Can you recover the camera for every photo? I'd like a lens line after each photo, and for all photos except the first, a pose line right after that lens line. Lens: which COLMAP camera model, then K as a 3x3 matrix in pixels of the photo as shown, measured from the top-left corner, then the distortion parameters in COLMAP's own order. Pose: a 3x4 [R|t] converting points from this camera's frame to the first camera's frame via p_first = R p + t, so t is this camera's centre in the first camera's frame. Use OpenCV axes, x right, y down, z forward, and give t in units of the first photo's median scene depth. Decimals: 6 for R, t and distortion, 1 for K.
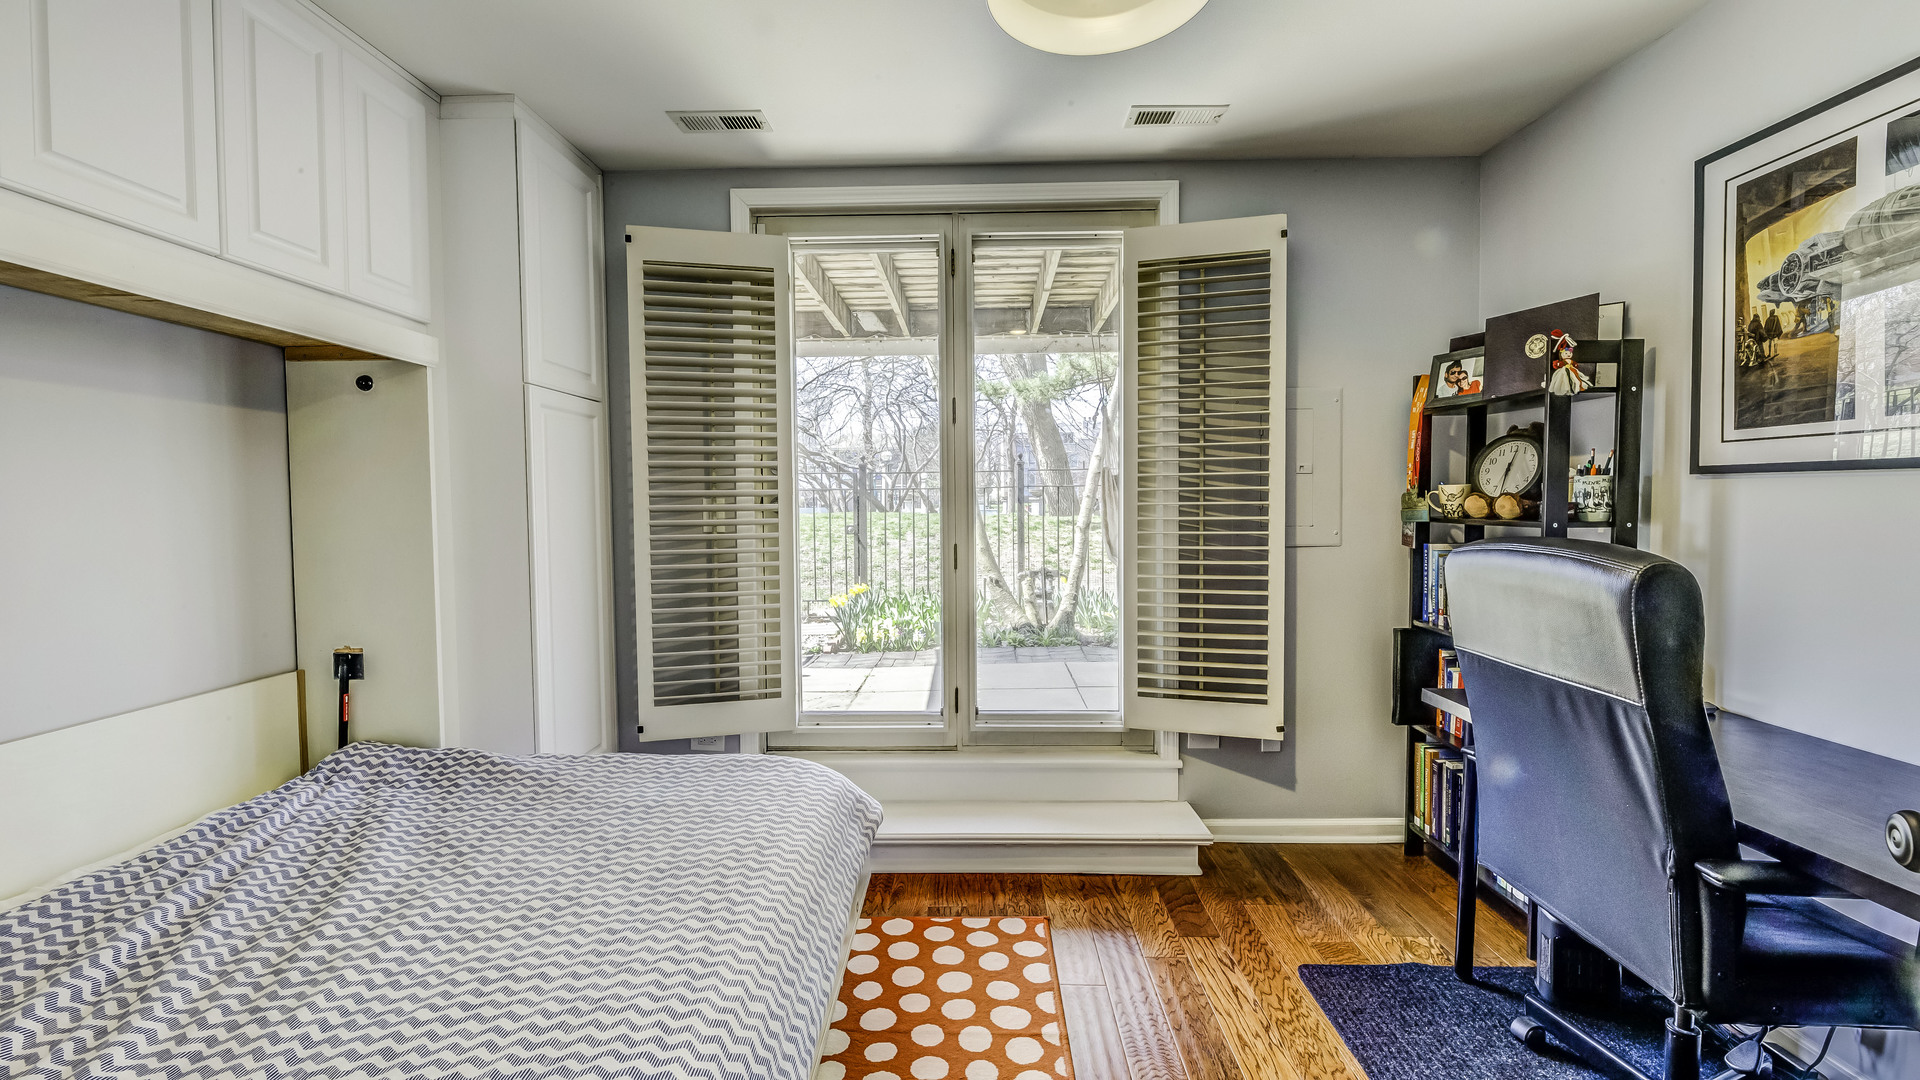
lens RADIAL K [[794.5, 0, 969.1], [0, 794.5, 524.3], [0, 0, 1]] dist [-0.000425, -0.000059]
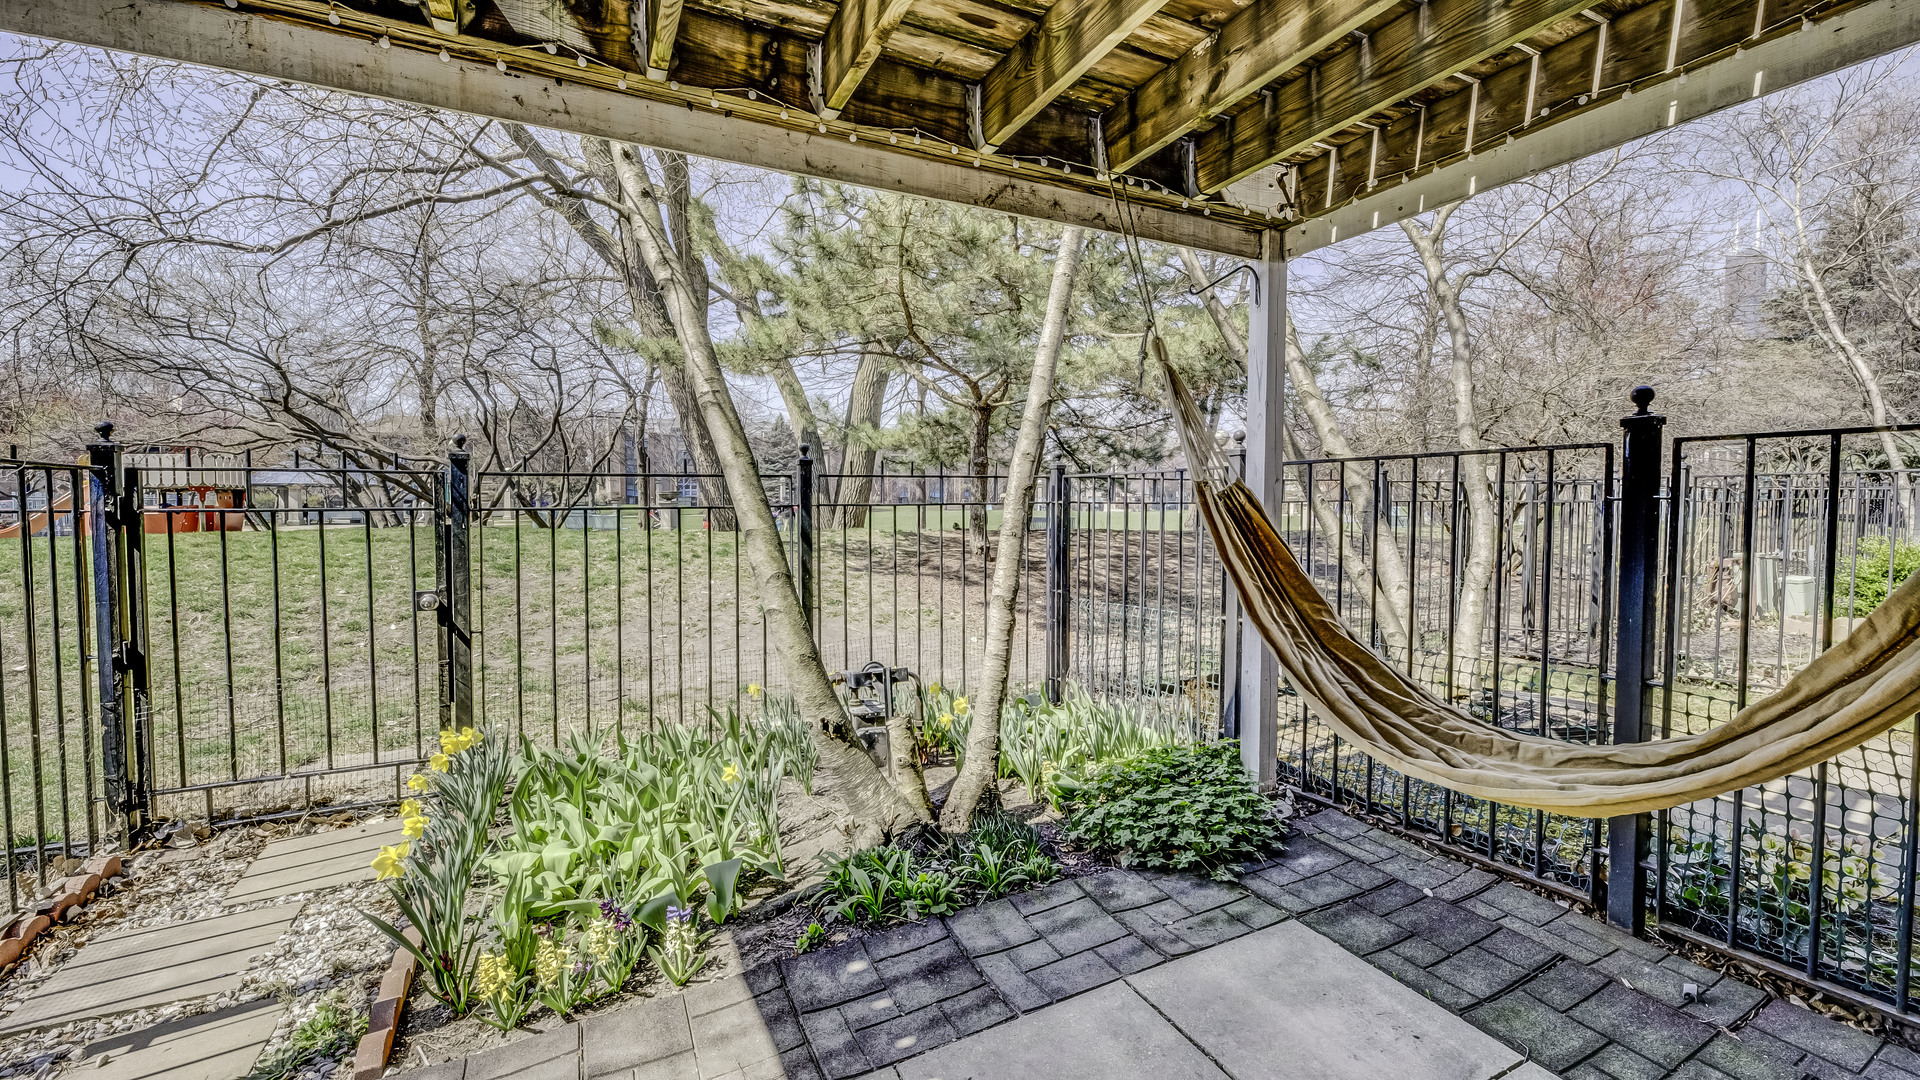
lens RADIAL K [[794.5, 0, 969.1], [0, 794.5, 524.3], [0, 0, 1]] dist [-0.000425, -0.000059]
pose [[0.888660, -0.007092, 0.458513, -0.038995], [0.006927, 0.999974, 0.002041, -0.016213], [-0.458515, 0.001362, 0.888685, 0.218621]]
